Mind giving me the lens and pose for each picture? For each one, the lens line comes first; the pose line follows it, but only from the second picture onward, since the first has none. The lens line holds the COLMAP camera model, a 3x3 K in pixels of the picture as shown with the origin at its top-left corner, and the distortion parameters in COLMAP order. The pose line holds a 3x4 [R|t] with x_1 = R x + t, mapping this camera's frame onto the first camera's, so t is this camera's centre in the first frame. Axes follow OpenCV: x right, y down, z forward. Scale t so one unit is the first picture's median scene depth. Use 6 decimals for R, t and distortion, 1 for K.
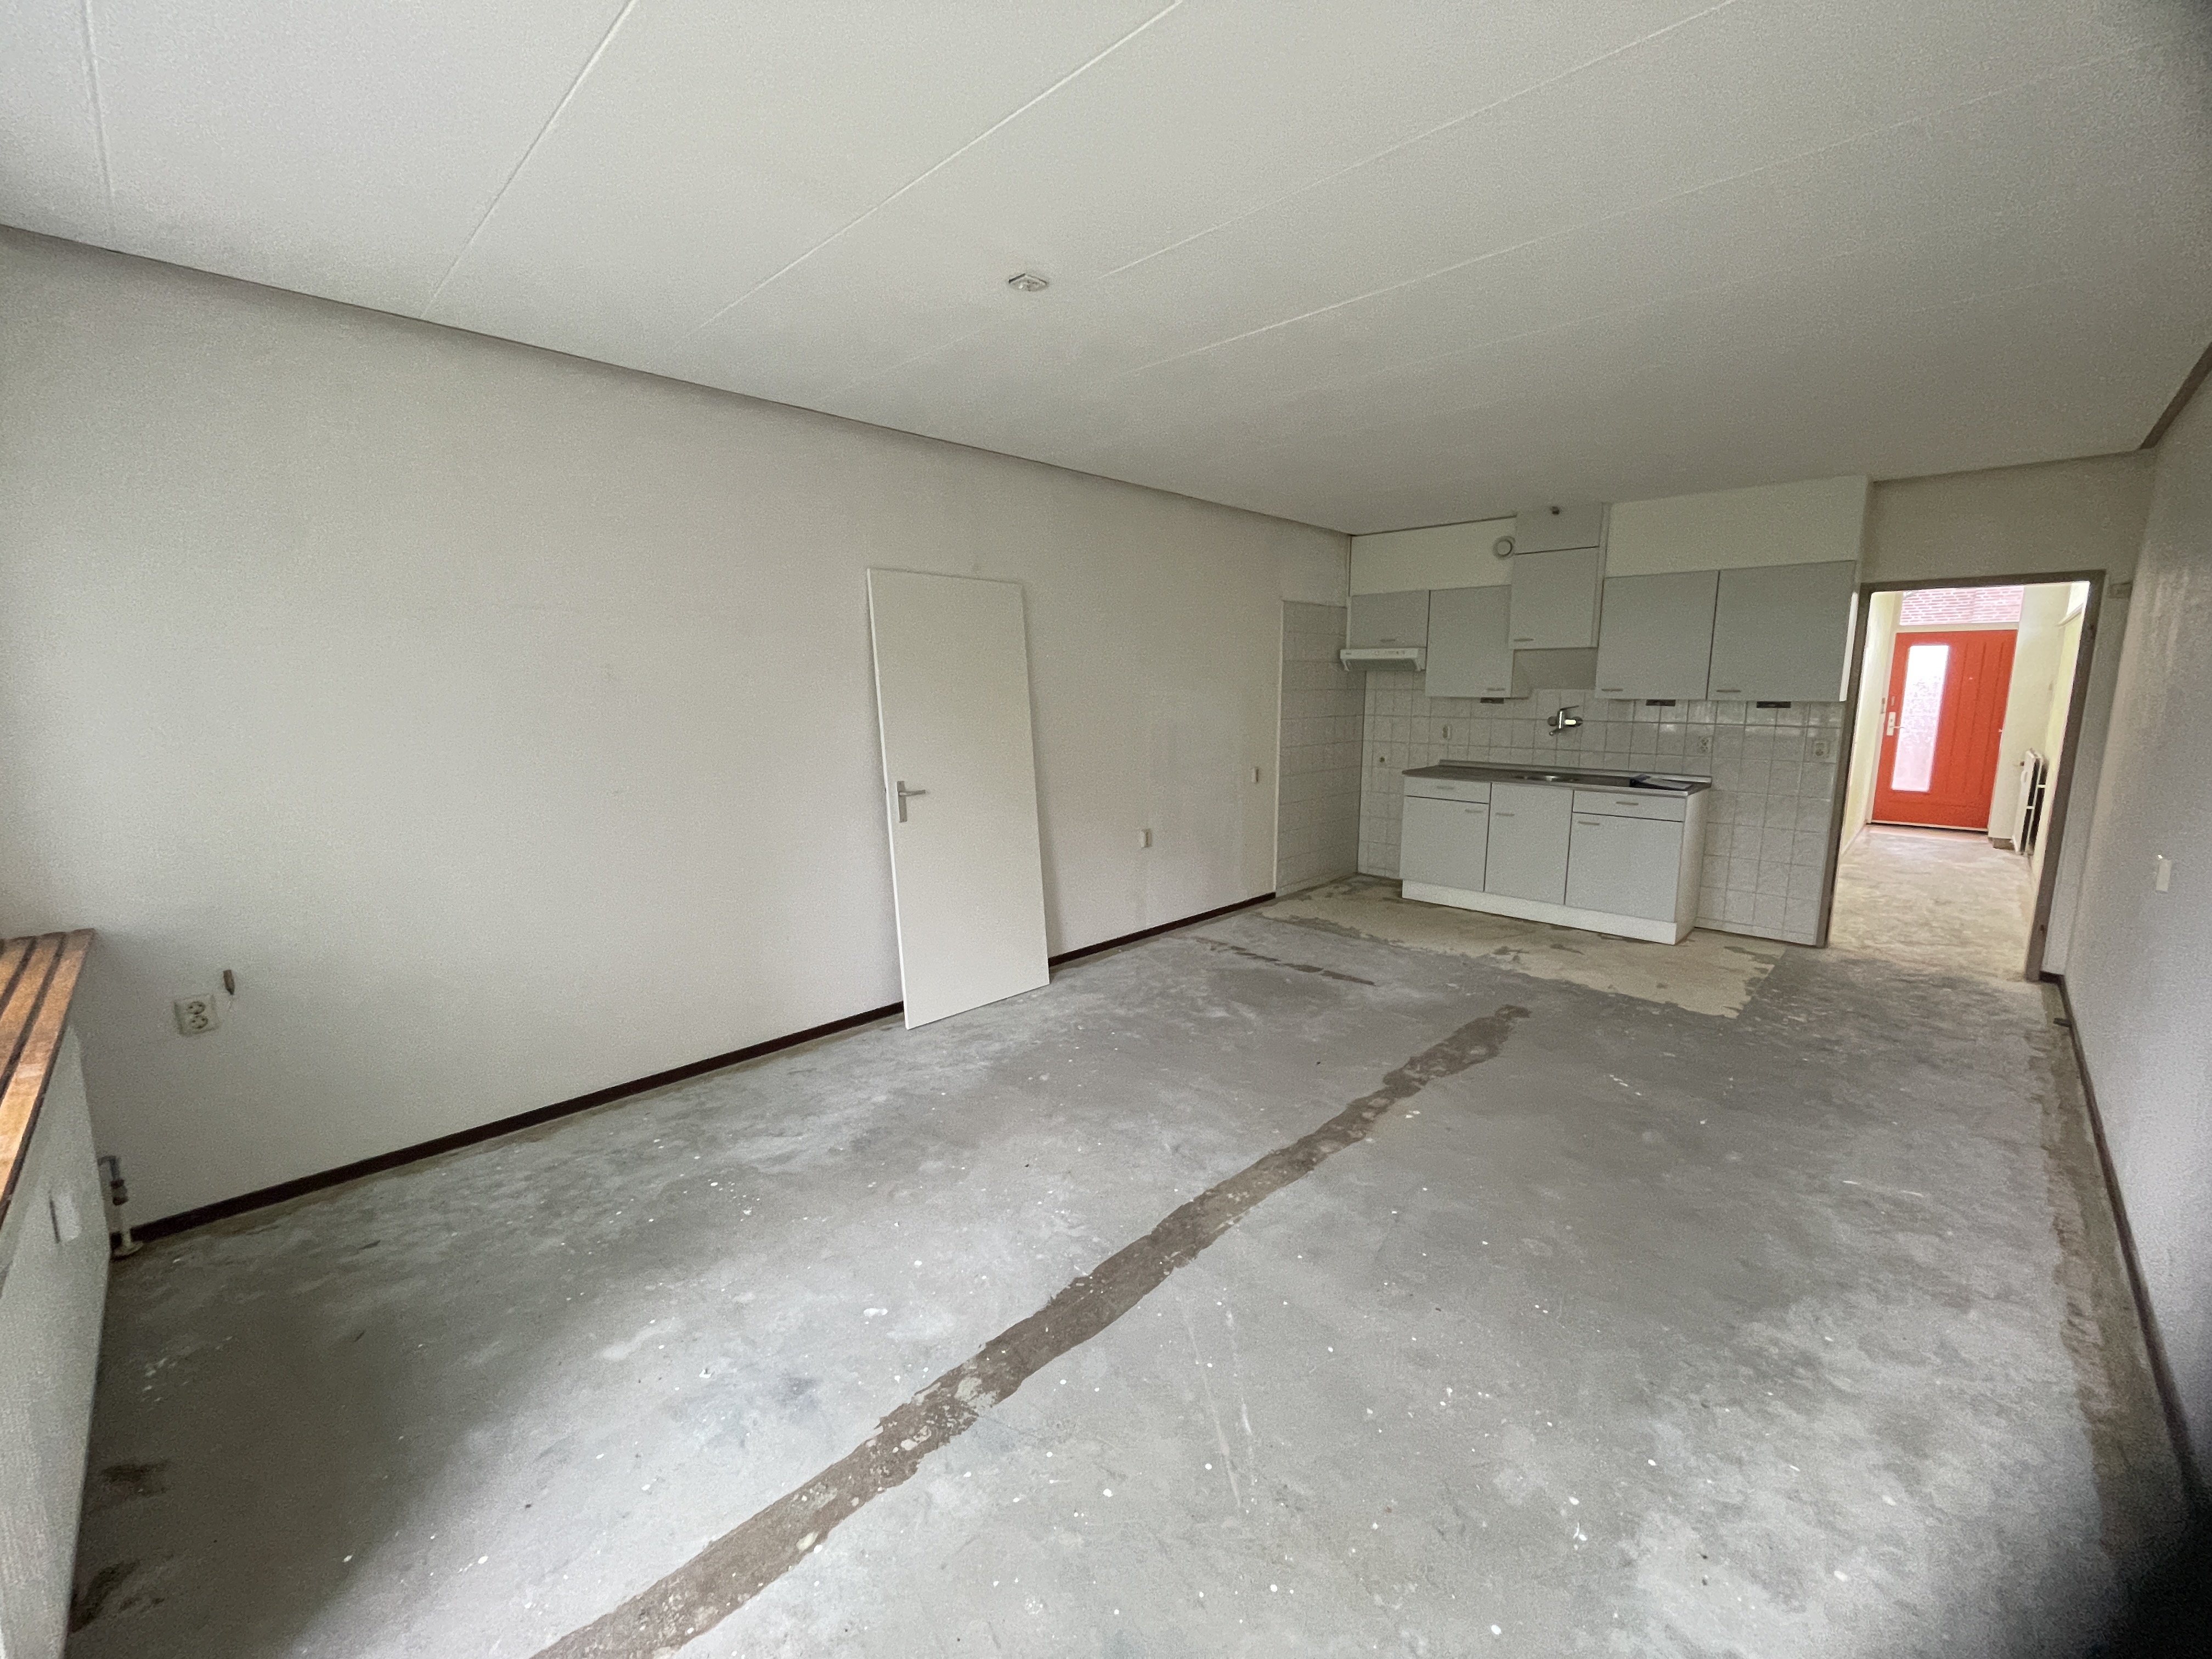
lens RADIAL K [[890.0, 0, 1105.9], [0, 890.0, 838.1], [0, 0, 1]] dist [-0.003860, -0.000053]
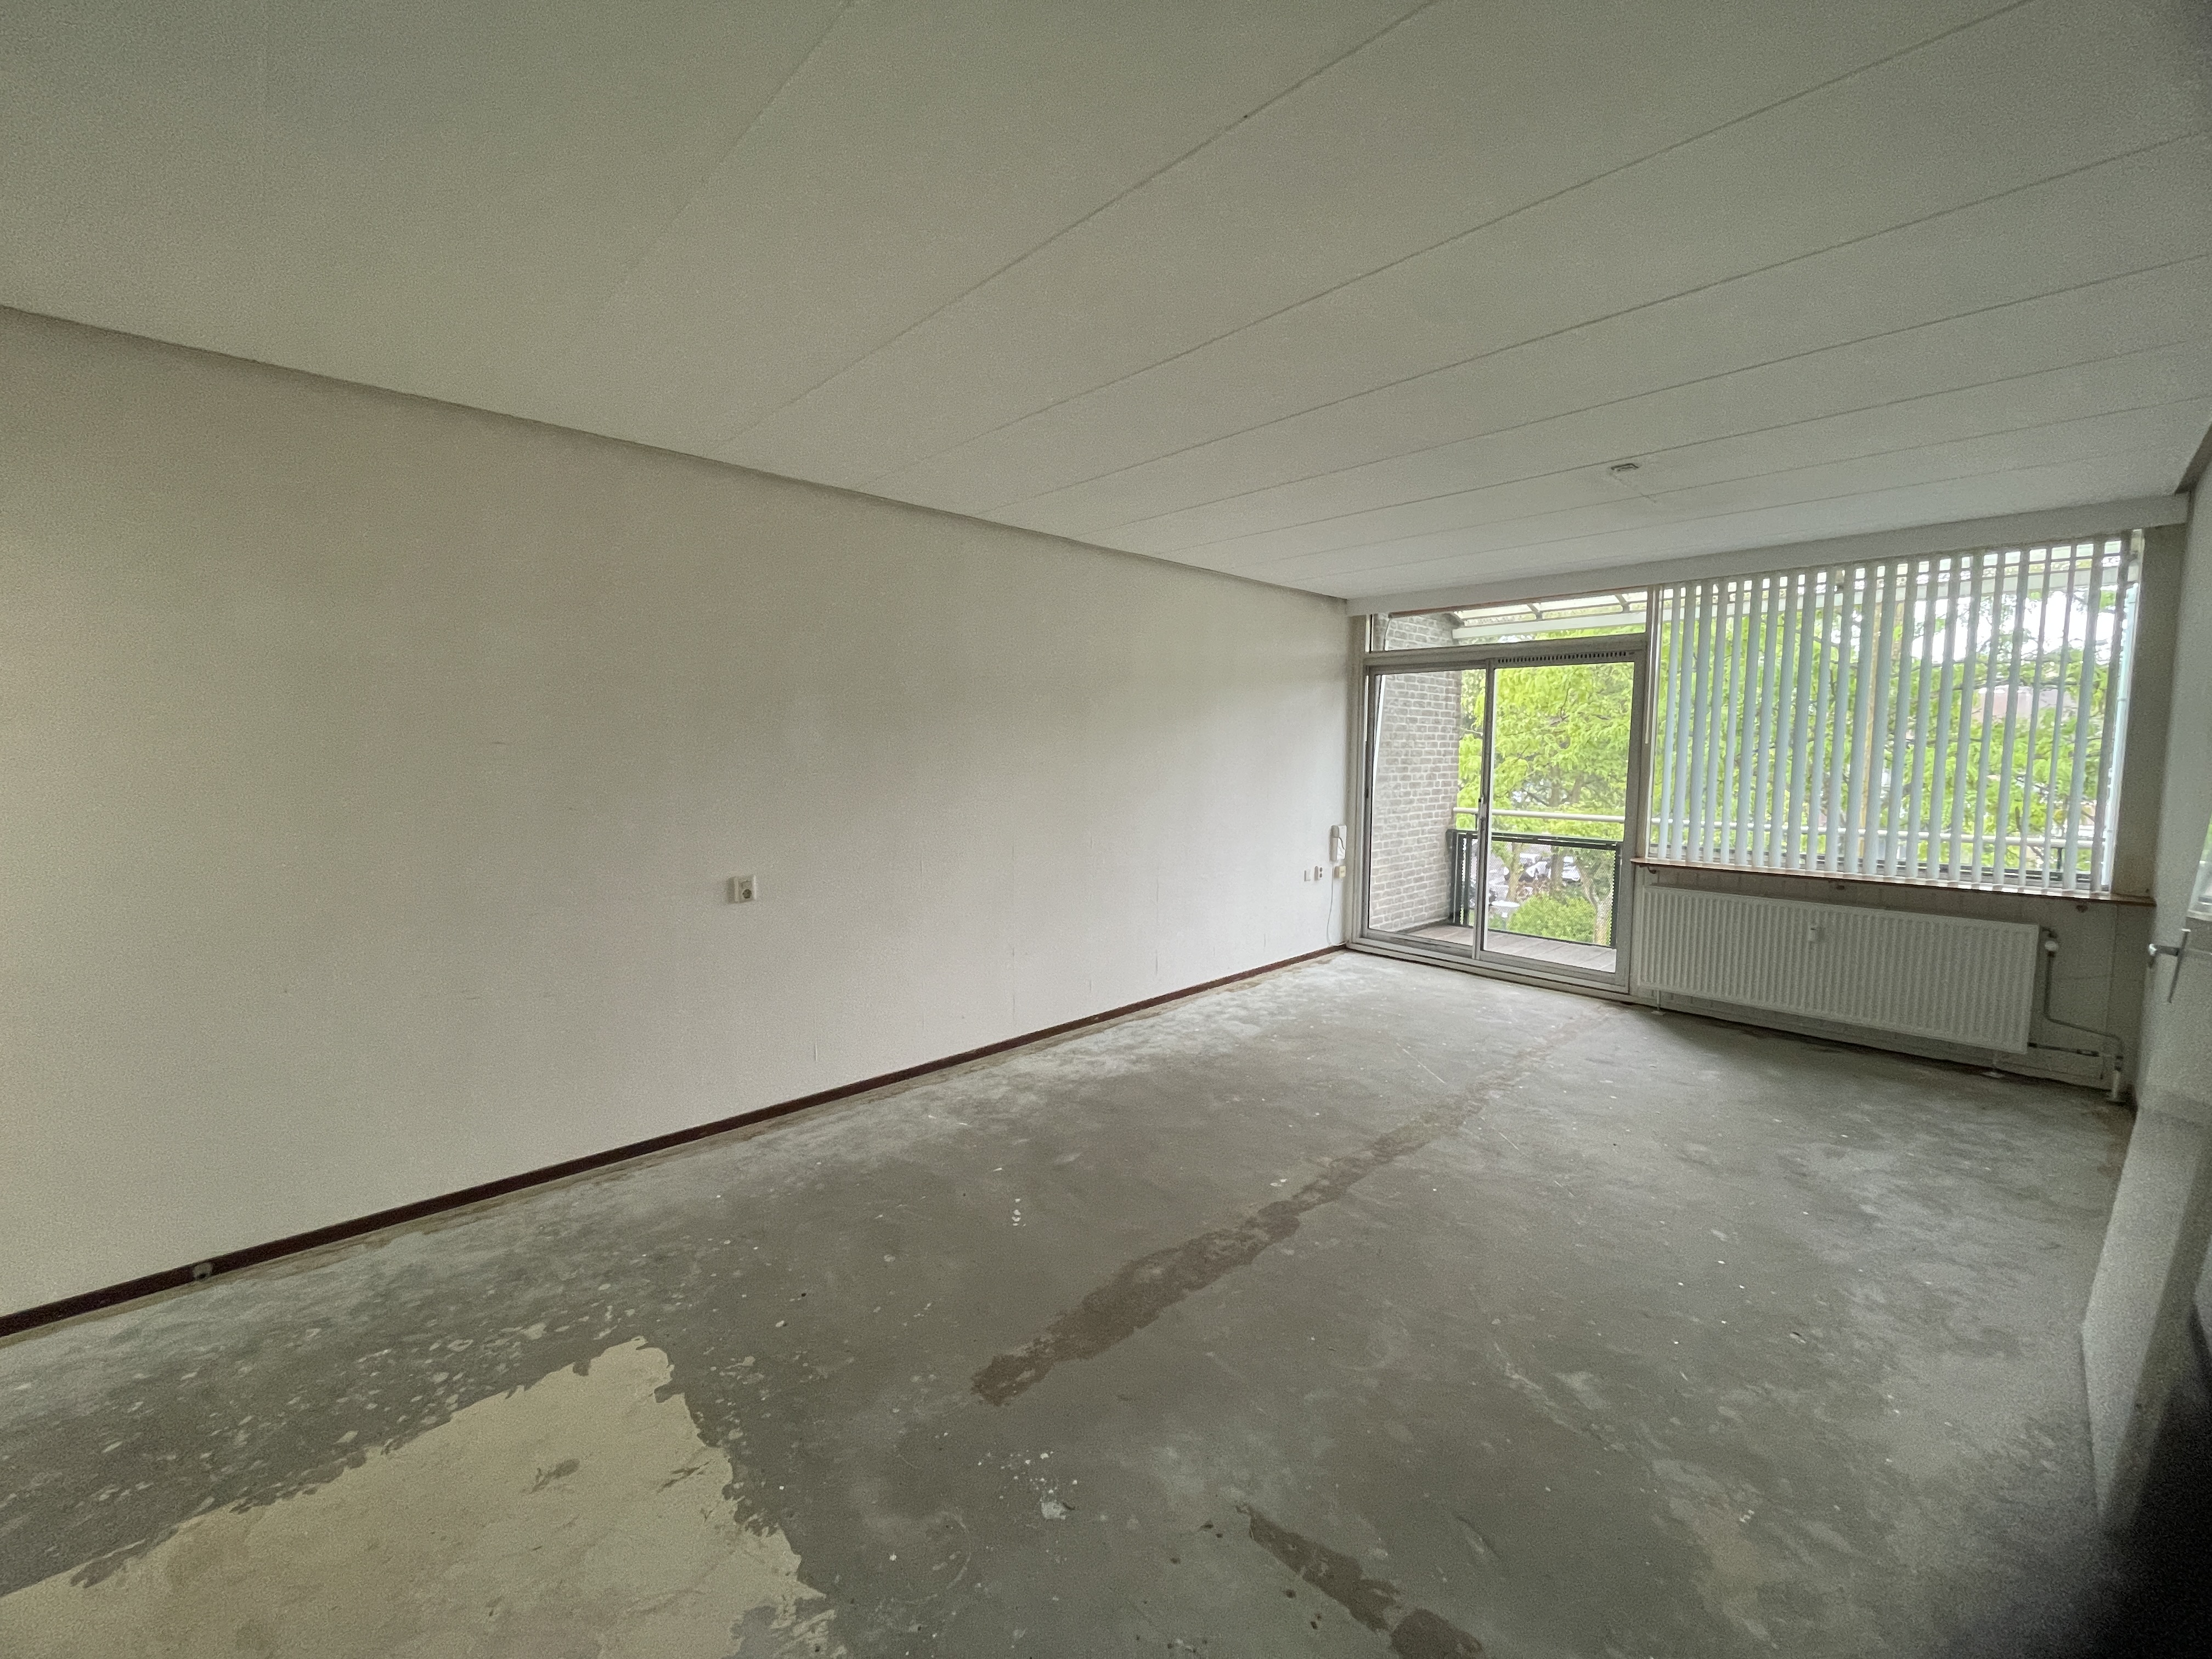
lens RADIAL K [[890.0, 0, 1107.2], [0, 890.0, 828.9], [0, 0, 1]] dist [-0.003860, -0.000053]
pose [[-0.999477, -0.005672, 0.031822, 0.481222], [0.002842, 0.965253, 0.261303, -0.310019], [-0.032199, 0.261257, -0.964732, 1.764252]]
